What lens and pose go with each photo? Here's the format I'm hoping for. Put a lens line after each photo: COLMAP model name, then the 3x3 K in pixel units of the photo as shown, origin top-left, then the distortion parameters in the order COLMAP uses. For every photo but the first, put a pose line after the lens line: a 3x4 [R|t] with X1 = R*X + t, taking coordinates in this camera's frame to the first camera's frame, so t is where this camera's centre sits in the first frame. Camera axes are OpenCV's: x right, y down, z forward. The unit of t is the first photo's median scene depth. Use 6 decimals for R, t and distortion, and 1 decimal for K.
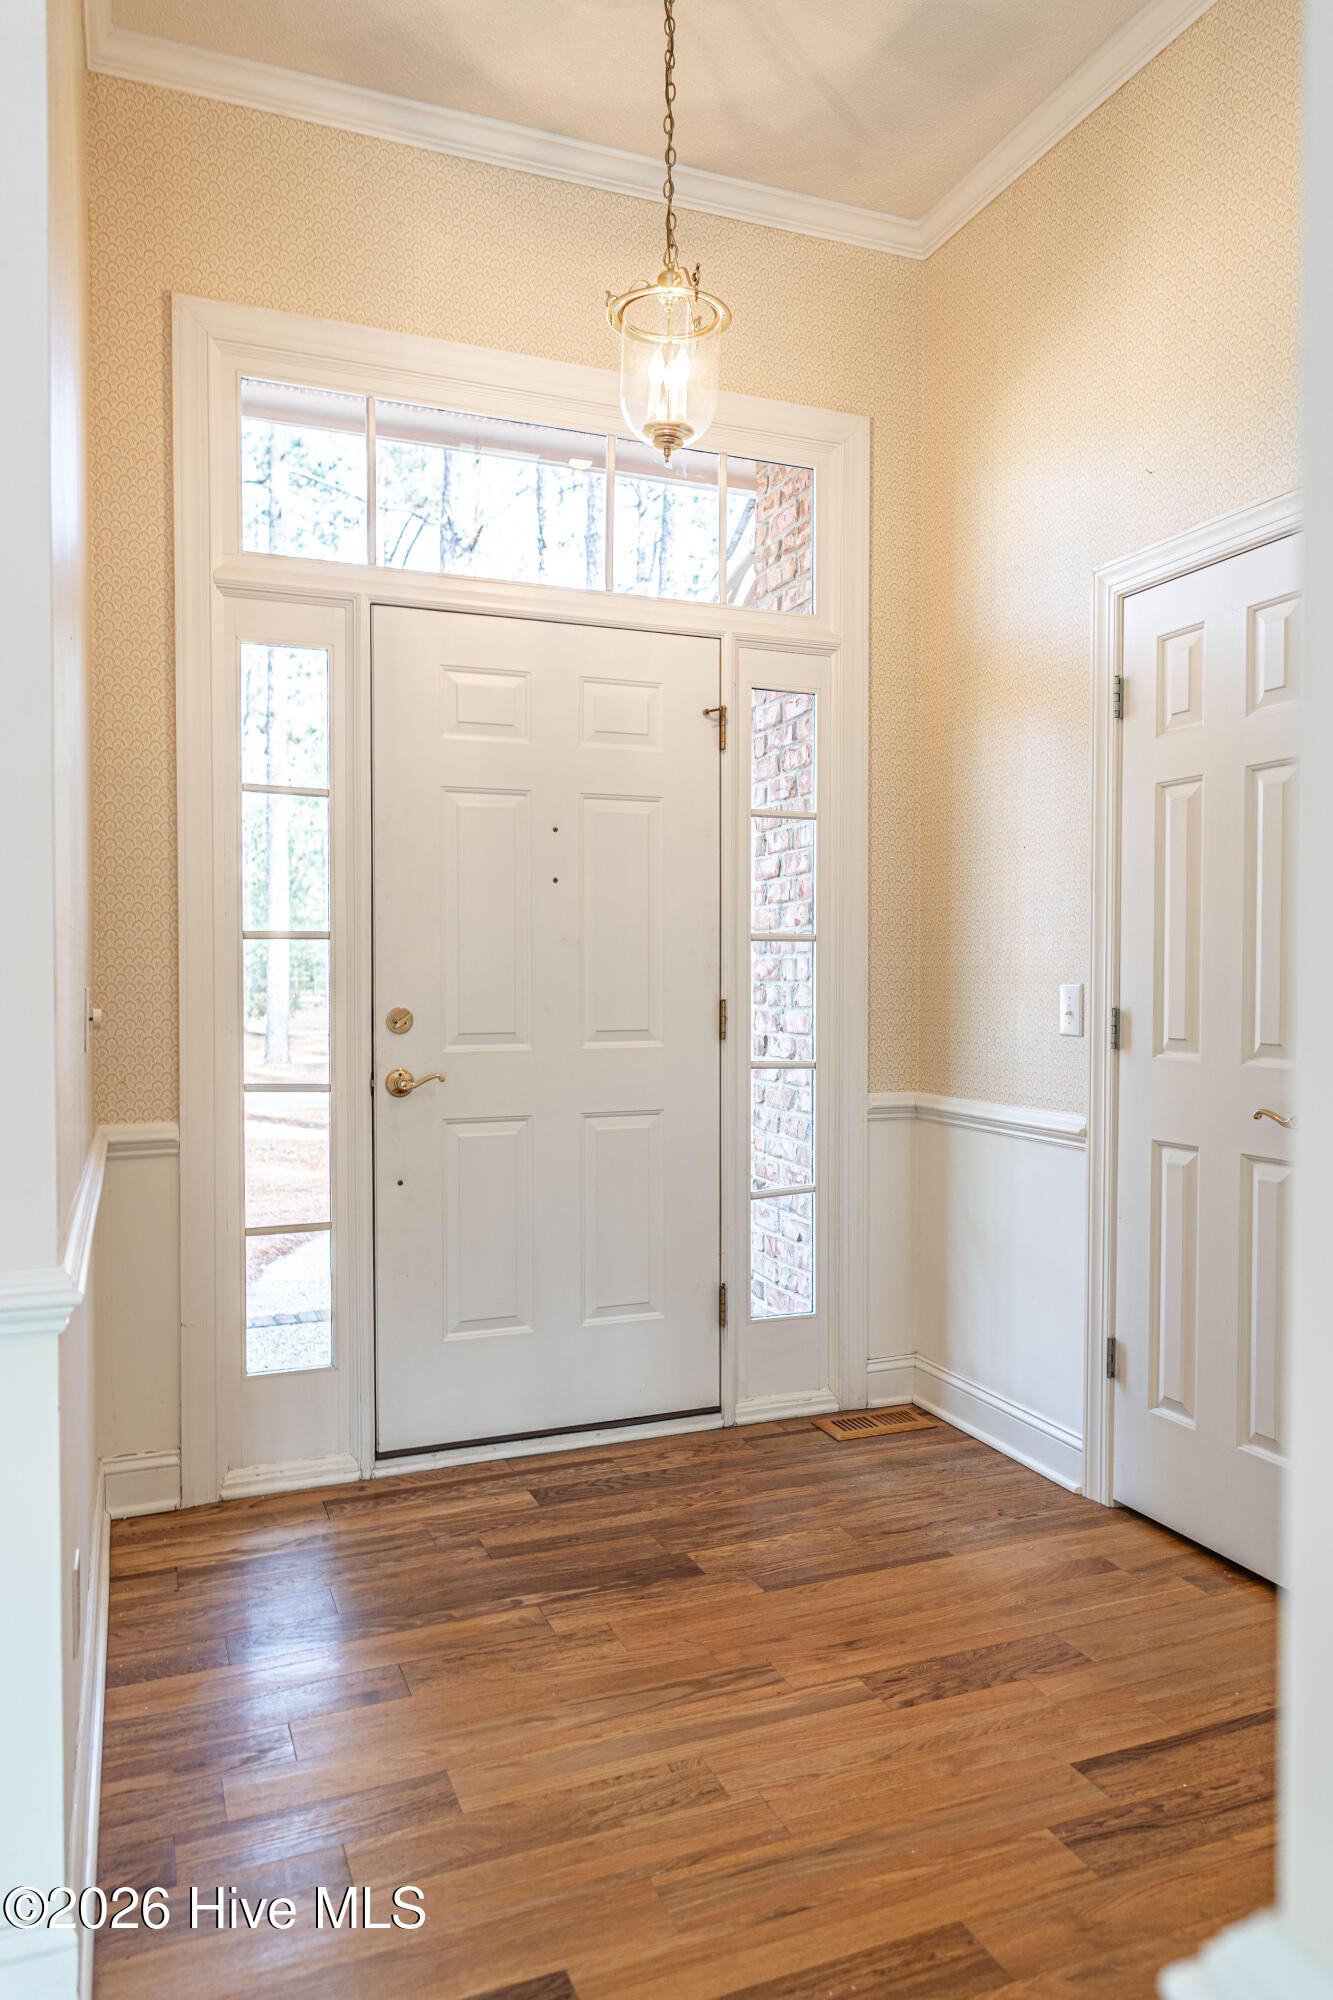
lens RADIAL K [[1330.9, 0, 665.6], [0, 1330.9, 996.0], [0, 0, 1]] dist [-0.003764, 0.002148]
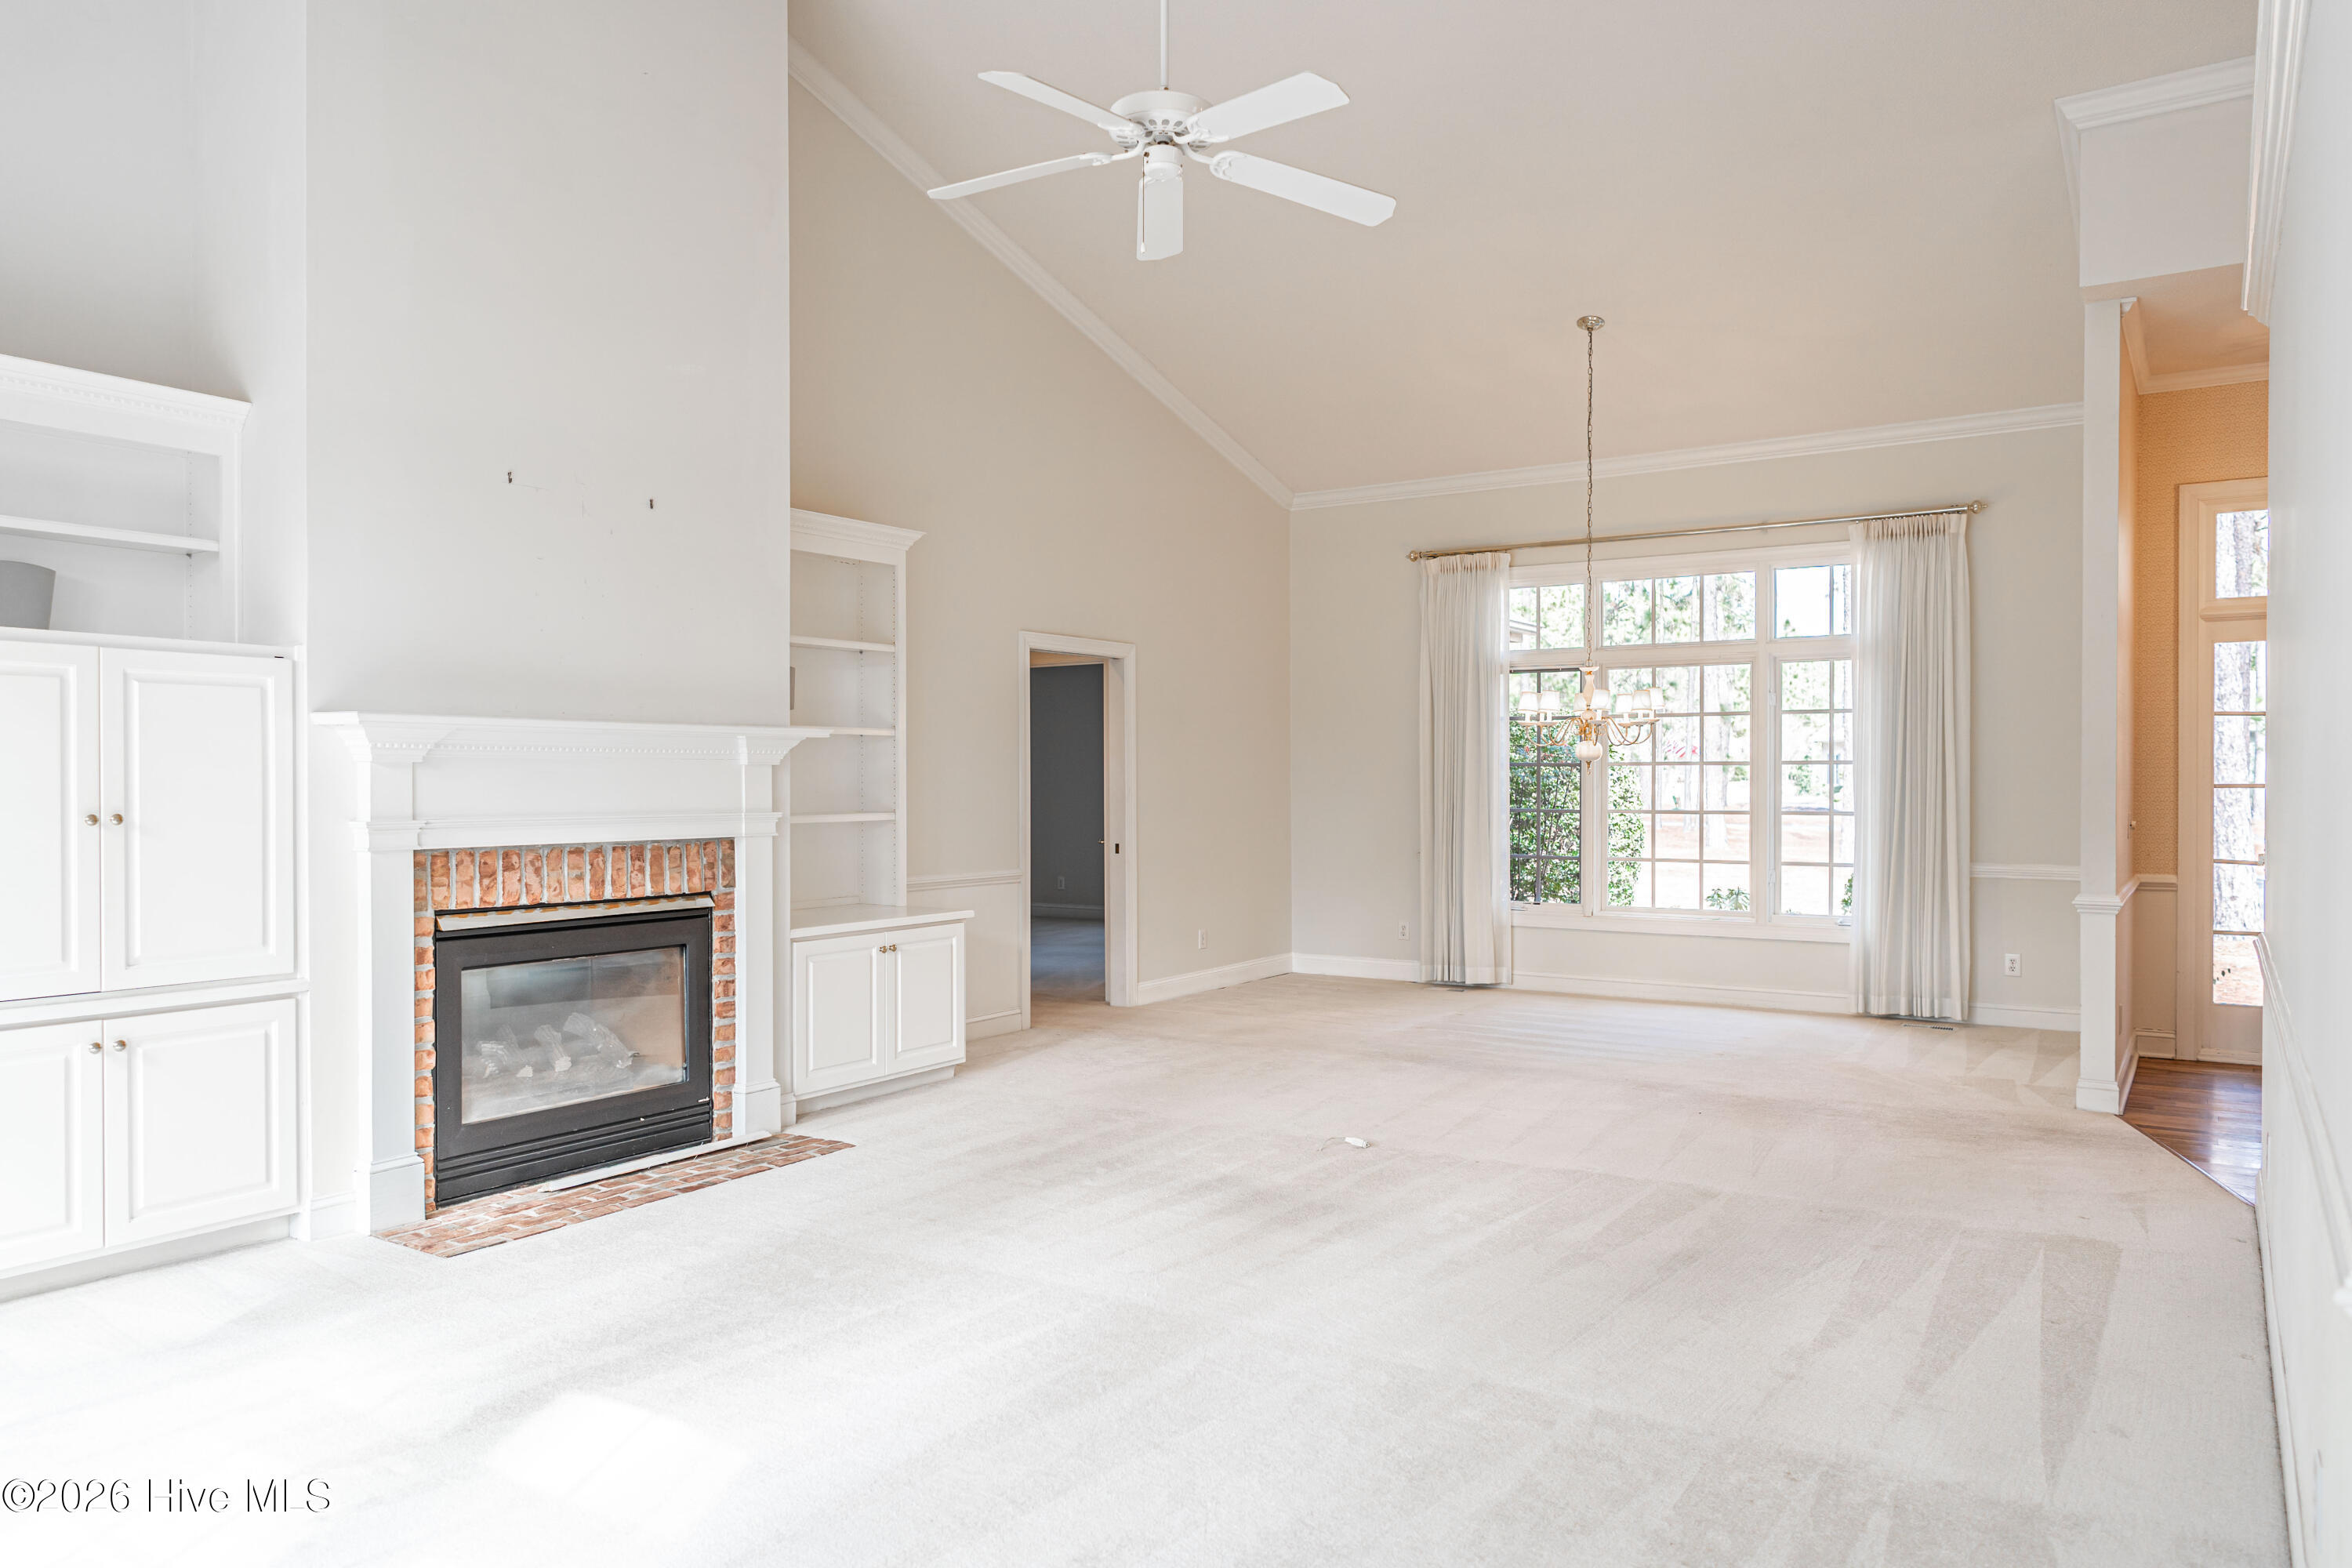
lens RADIAL K [[1565.1, 0, 1175.4], [0, 1565.1, 788.3], [0, 0, 1]] dist [-0.003764, 0.002148]
pose [[0.566324, 0.007724, -0.824147, 0.771764], [-0.017087, 0.999851, -0.002370, -0.009618], [0.824006, 0.015424, 0.566372, -1.705064]]
